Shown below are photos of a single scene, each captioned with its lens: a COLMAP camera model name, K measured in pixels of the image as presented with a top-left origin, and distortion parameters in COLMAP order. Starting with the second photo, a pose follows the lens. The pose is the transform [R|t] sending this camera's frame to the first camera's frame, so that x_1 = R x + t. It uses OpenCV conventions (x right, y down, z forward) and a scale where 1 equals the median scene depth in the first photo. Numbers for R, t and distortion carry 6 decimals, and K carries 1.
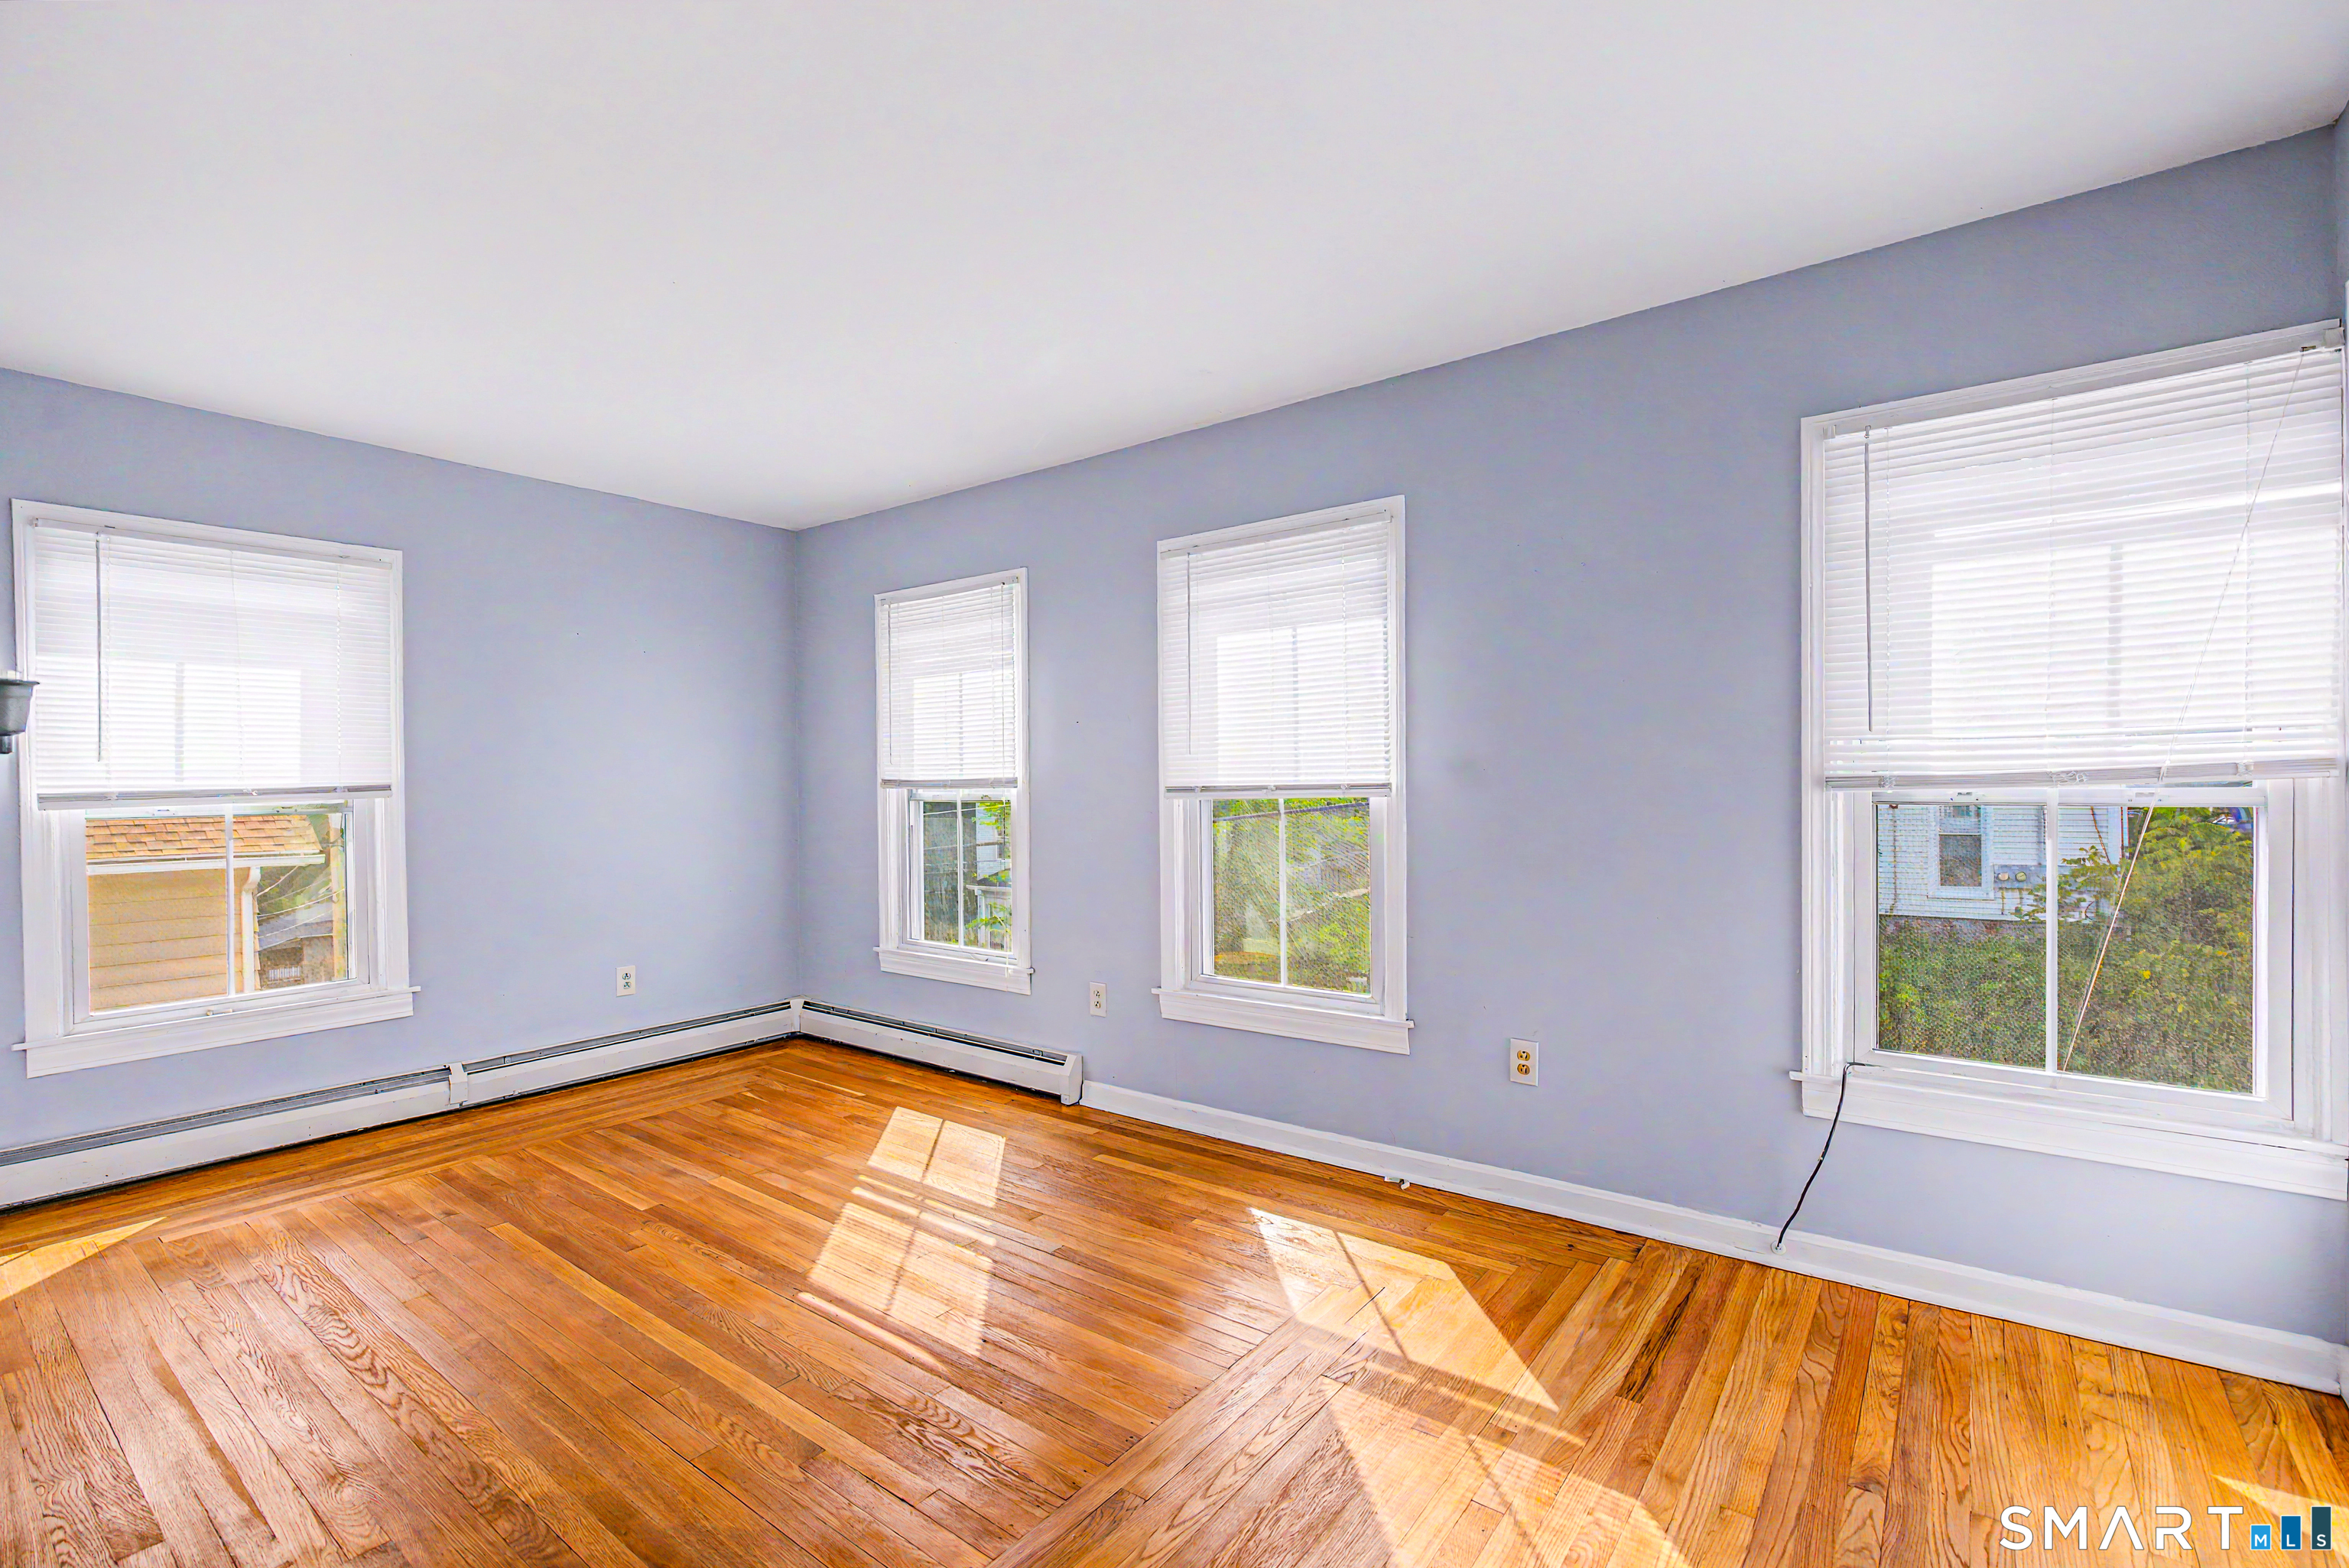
lens RADIAL K [[1067.1, 0, 1176.7], [0, 1067.1, 800.7], [0, 0, 1]] dist [-0.002456, 0.000289]
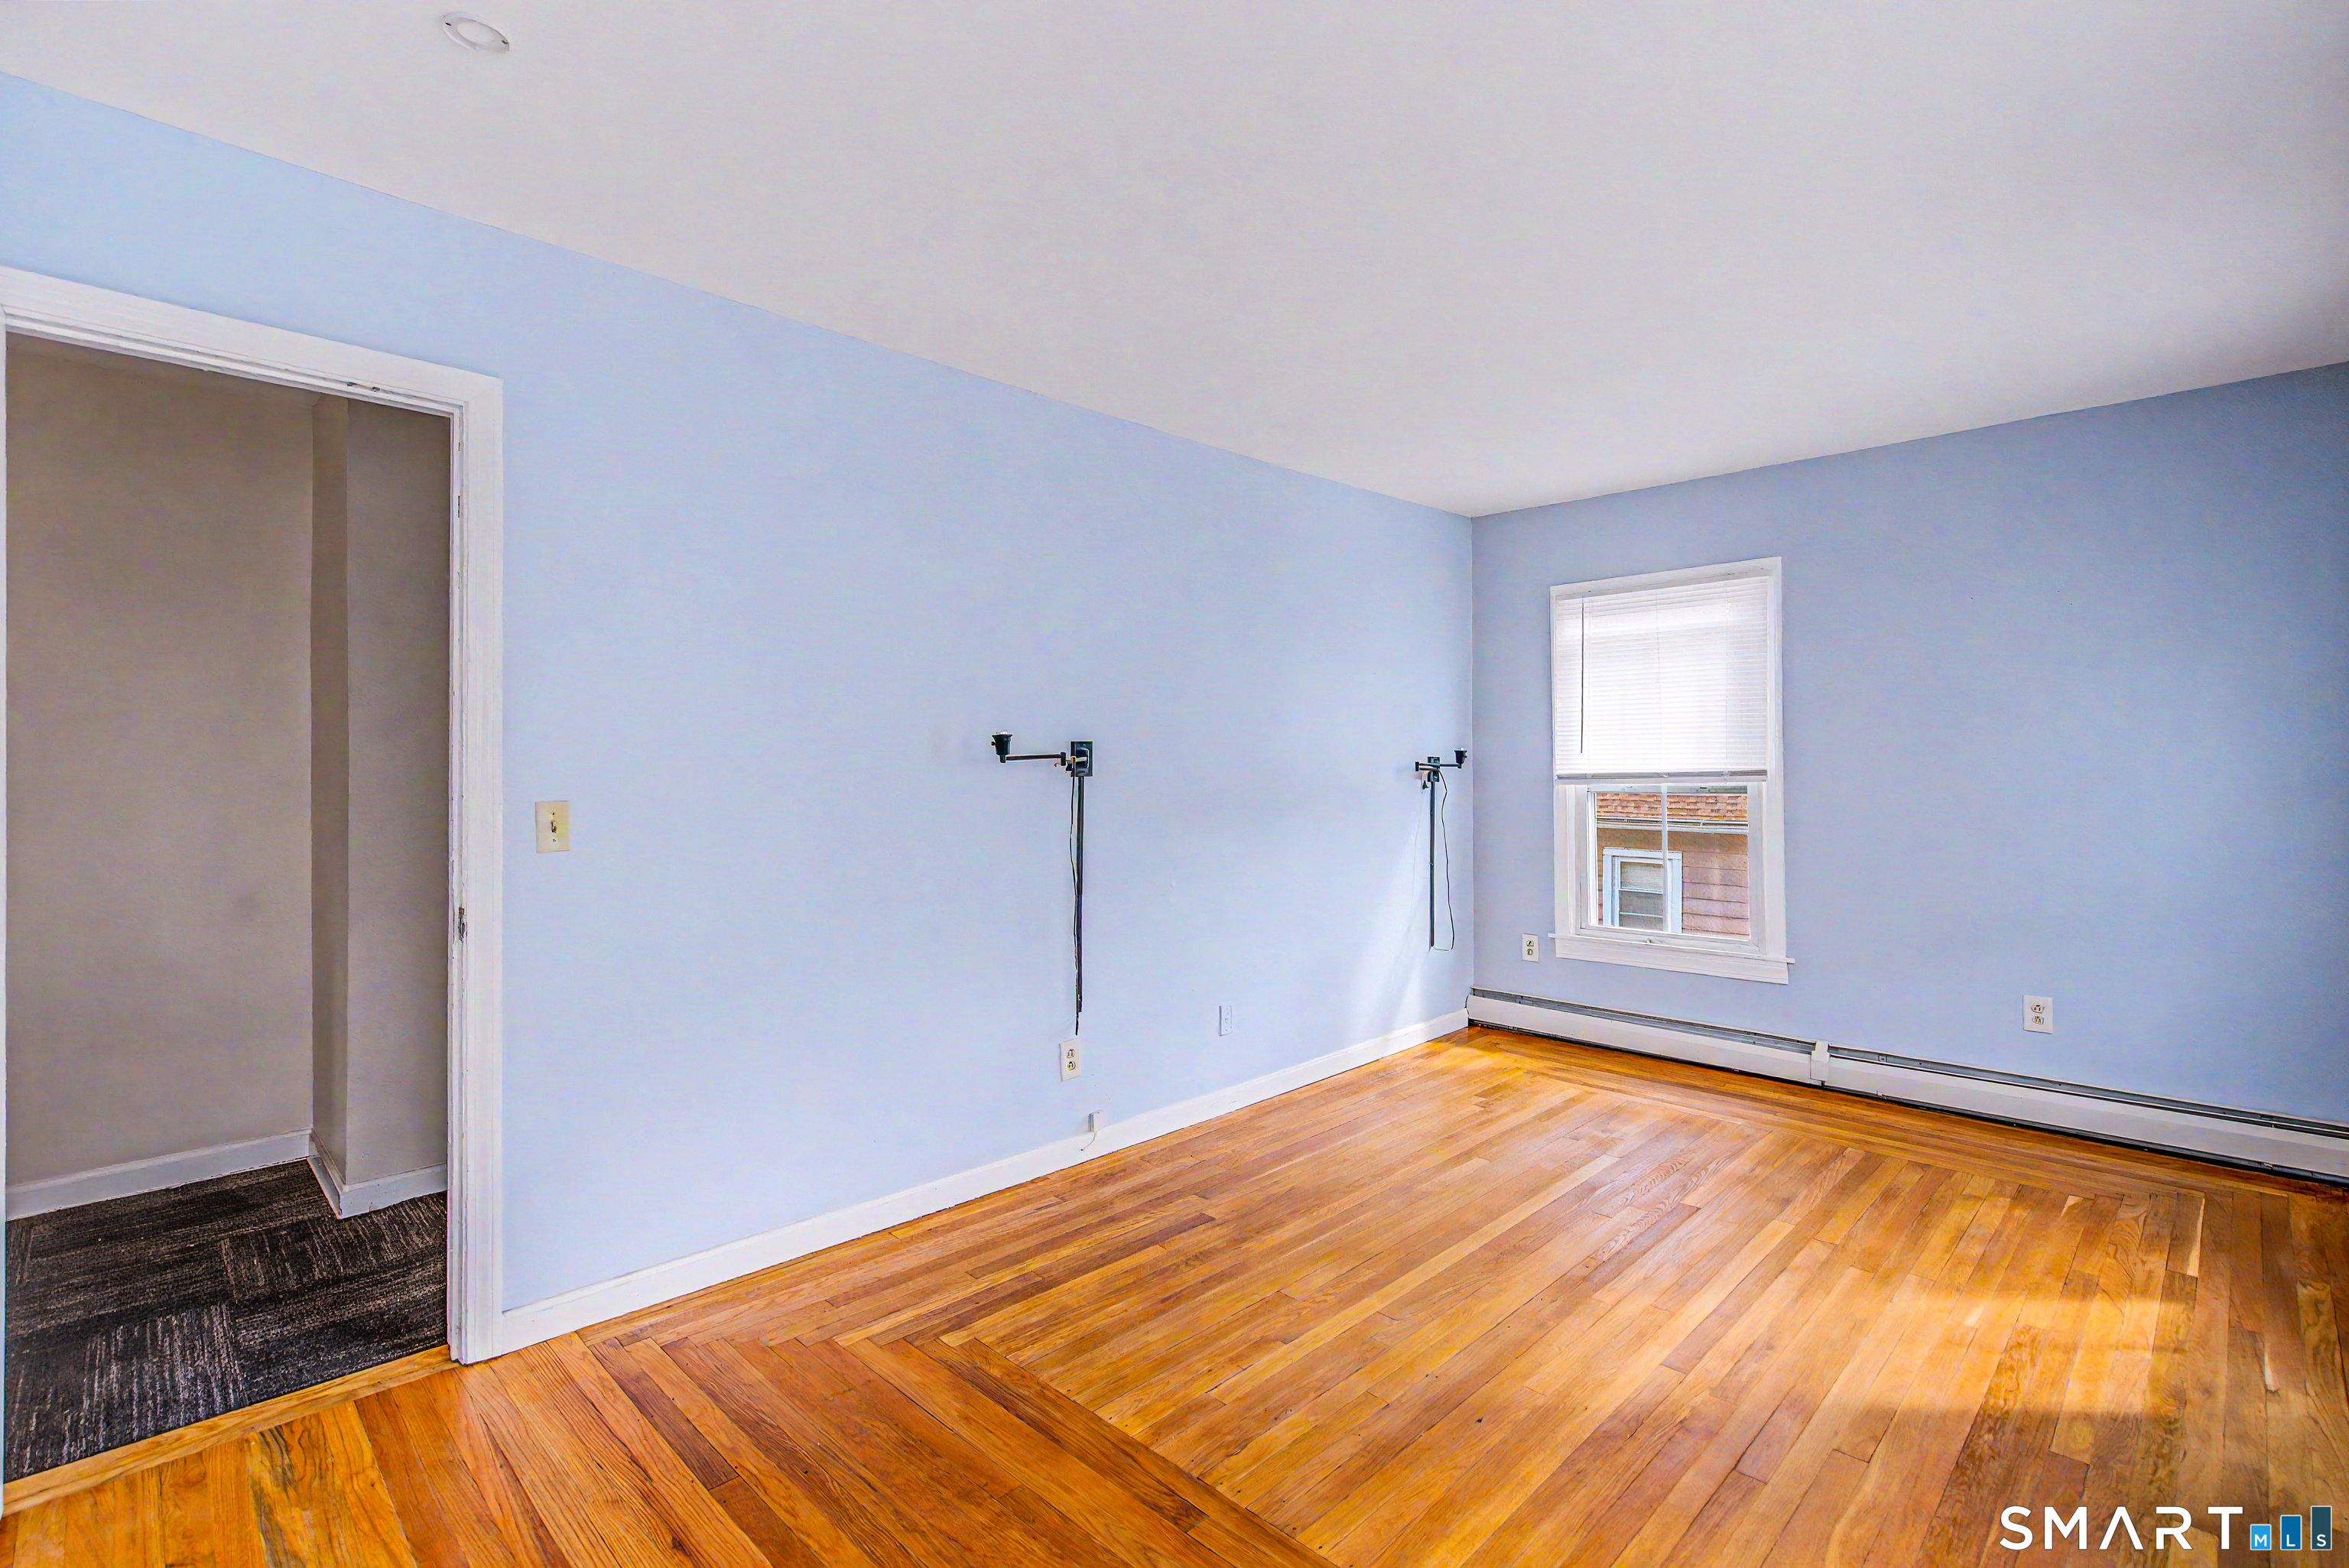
lens RADIAL K [[1077.2, 0, 1185.0], [0, 1077.2, 755.9], [0, 0, 1]] dist [0.000483, 0.000103]
pose [[-0.114062, 0.001968, -0.993472, 0.442898], [-0.023192, 0.999720, 0.004643, -0.020679], [0.993203, 0.023570, -0.113984, 0.519618]]
